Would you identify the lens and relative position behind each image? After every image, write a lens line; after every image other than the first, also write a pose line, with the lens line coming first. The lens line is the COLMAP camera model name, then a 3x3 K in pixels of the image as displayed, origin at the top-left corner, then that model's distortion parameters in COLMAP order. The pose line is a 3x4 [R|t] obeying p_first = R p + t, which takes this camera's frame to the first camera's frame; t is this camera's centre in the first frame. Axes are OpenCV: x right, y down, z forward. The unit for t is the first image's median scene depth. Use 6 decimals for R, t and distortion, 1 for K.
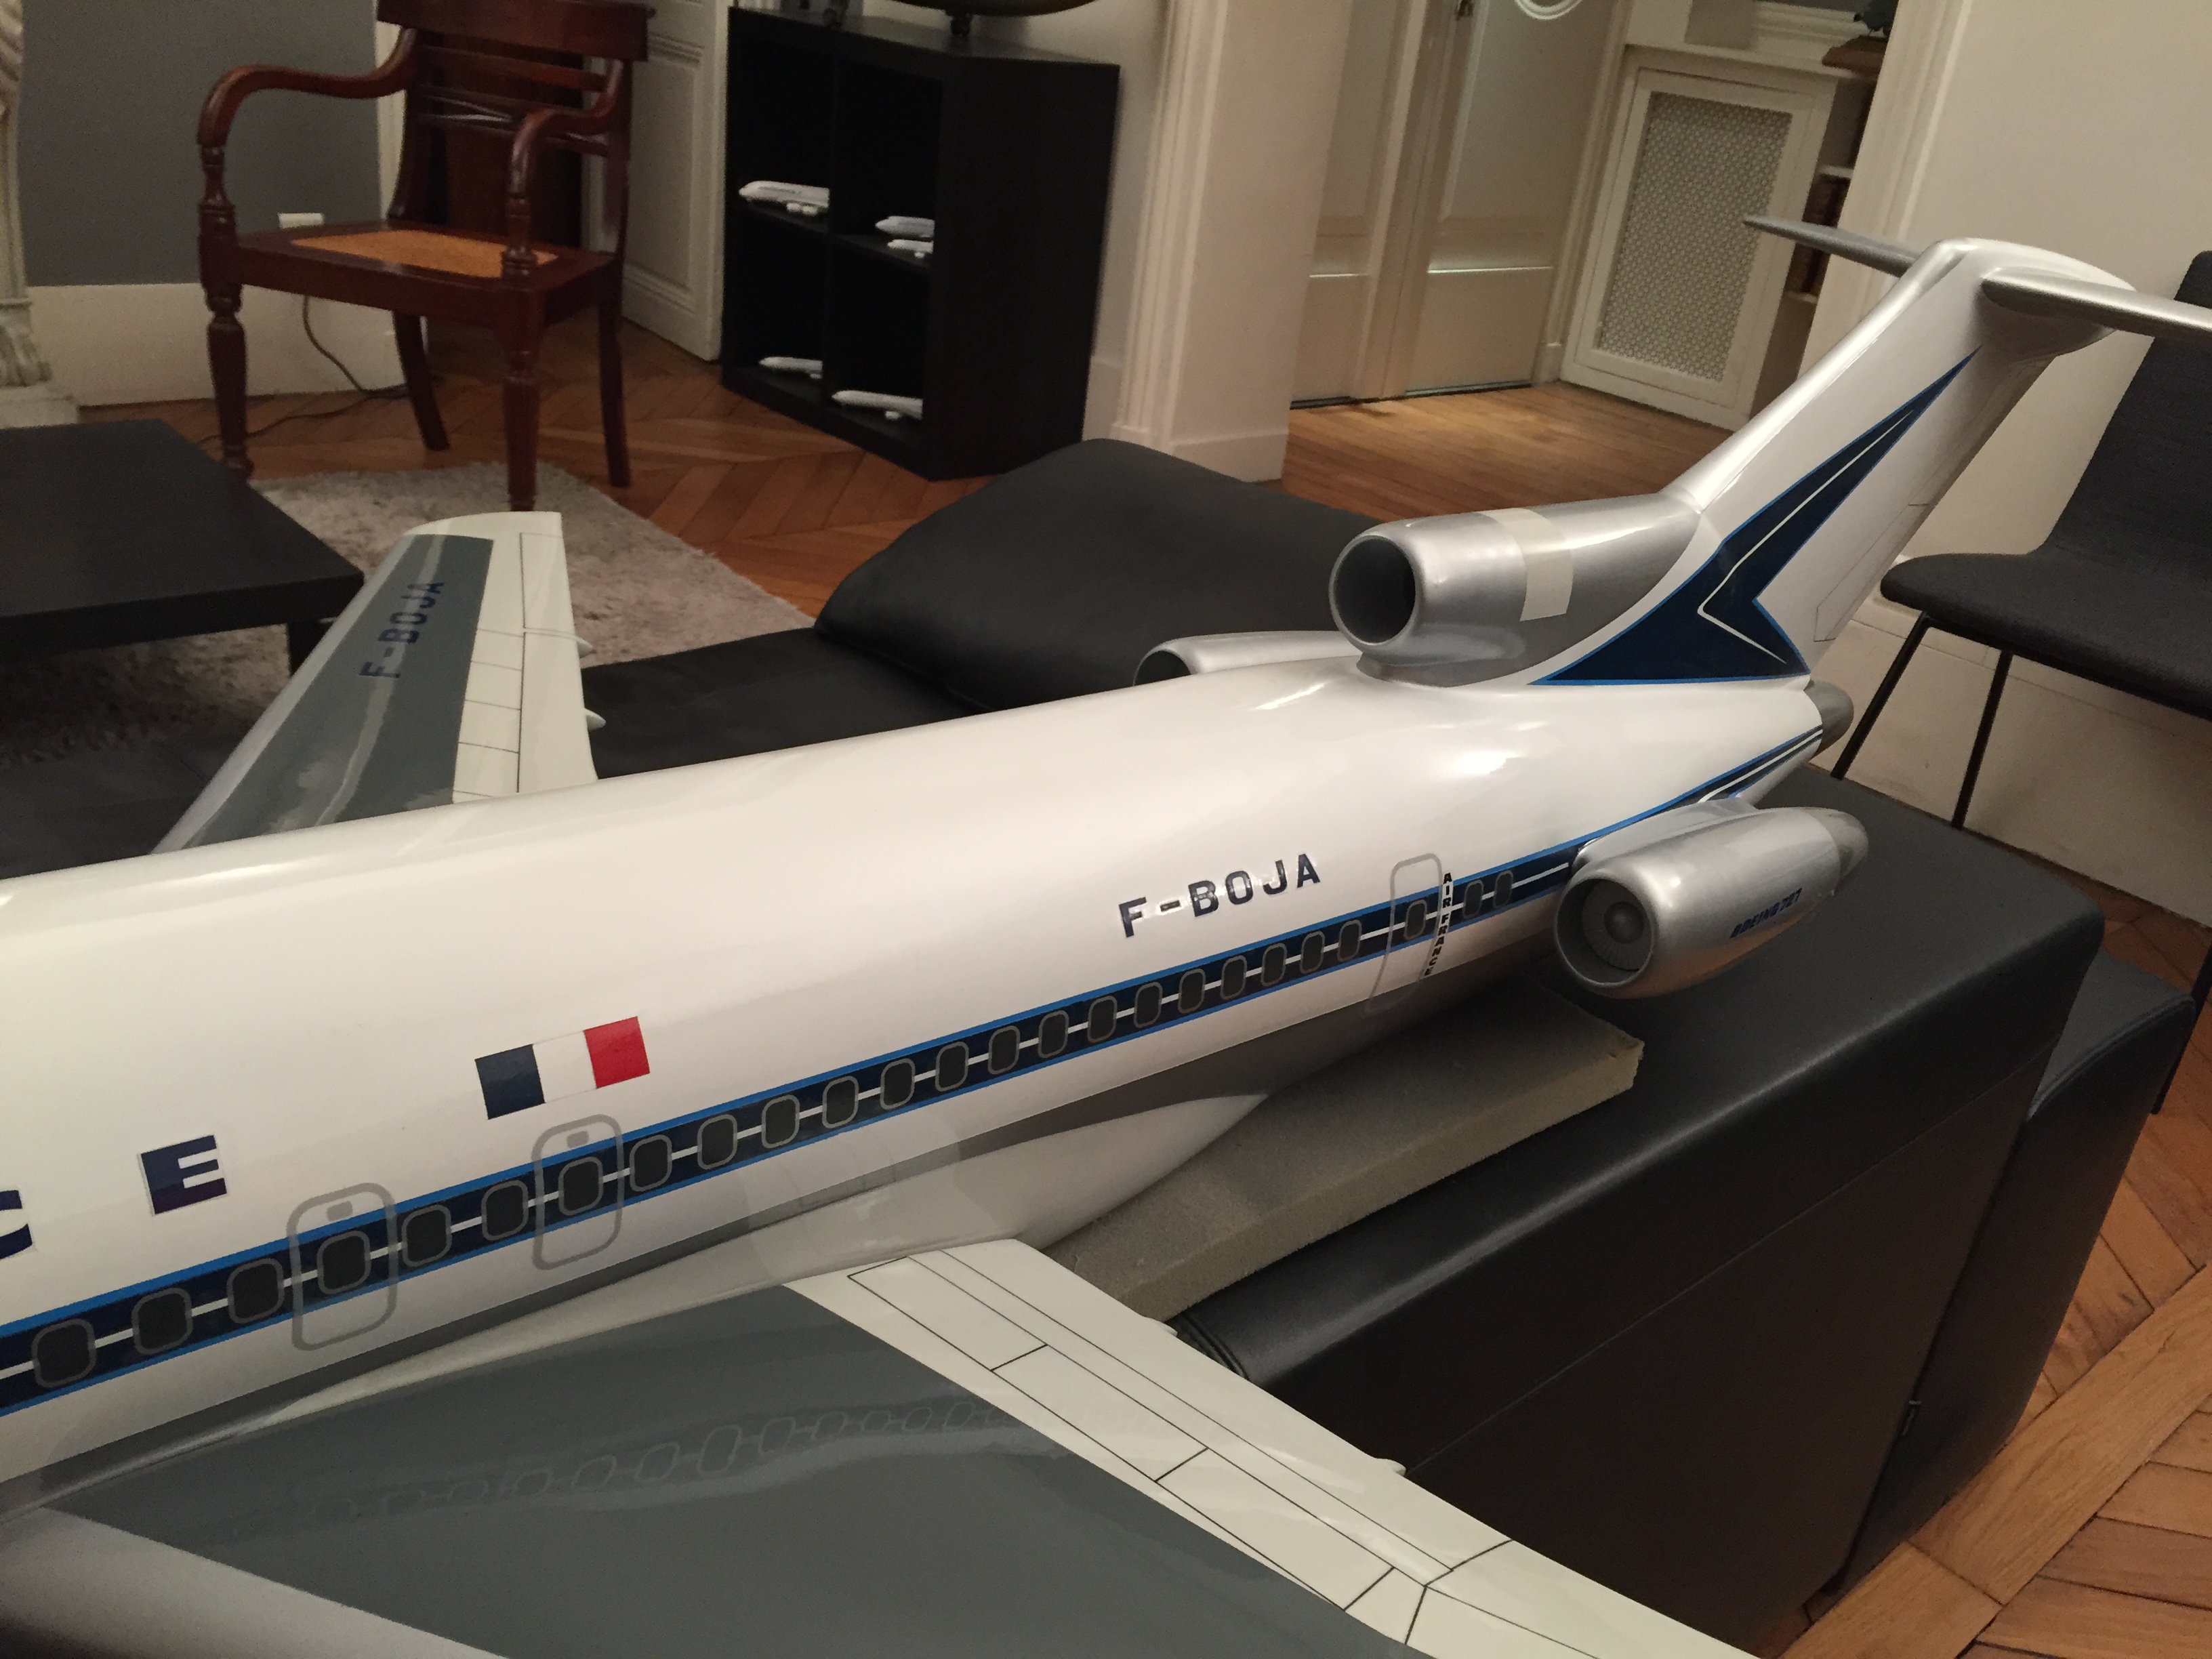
lens RADIAL K [[1952.4, 0, 1106.0], [0, 1952.4, 829.5], [0, 0, 1]] dist [0.121141, -0.136428]
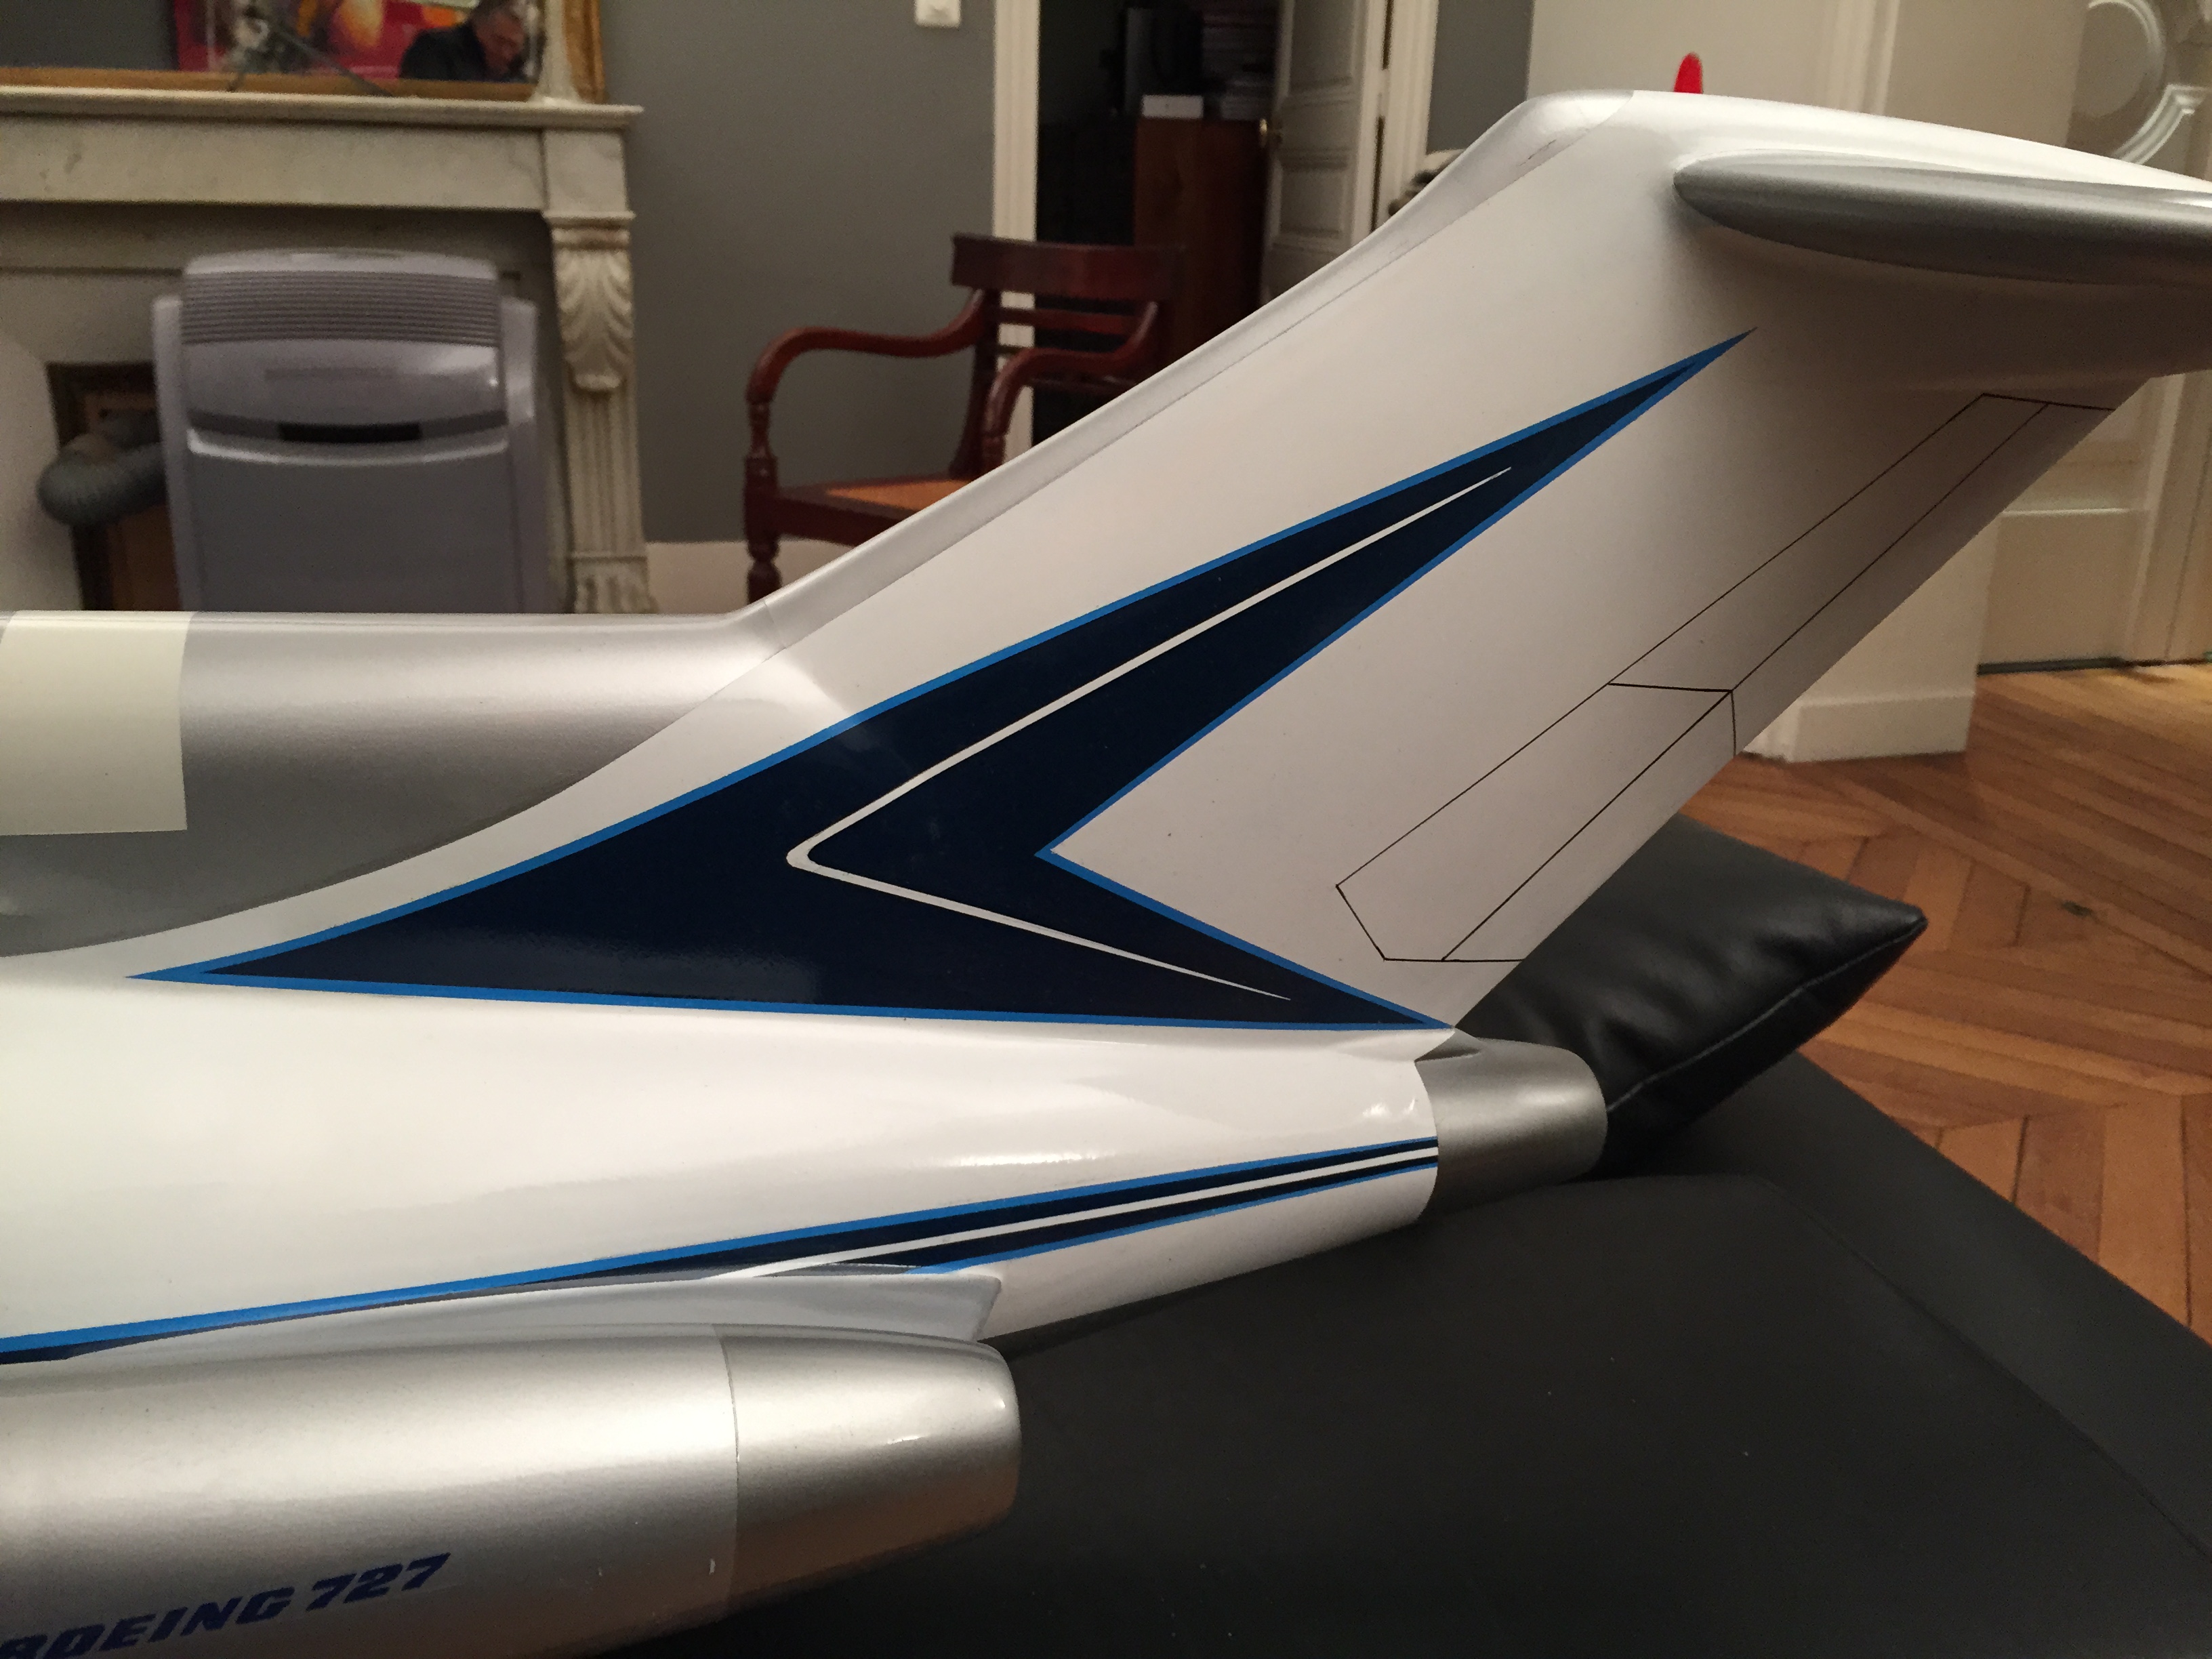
lens RADIAL K [[1952.4, 0, 1106.0], [0, 1952.4, 829.5], [0, 0, 1]] dist [0.121141, -0.136428]
pose [[0.901542, 0.048678, -0.429944, 0.159409], [-0.108745, 0.987249, -0.116251, -0.020494], [0.418803, 0.151560, 0.895340, 0.176716]]
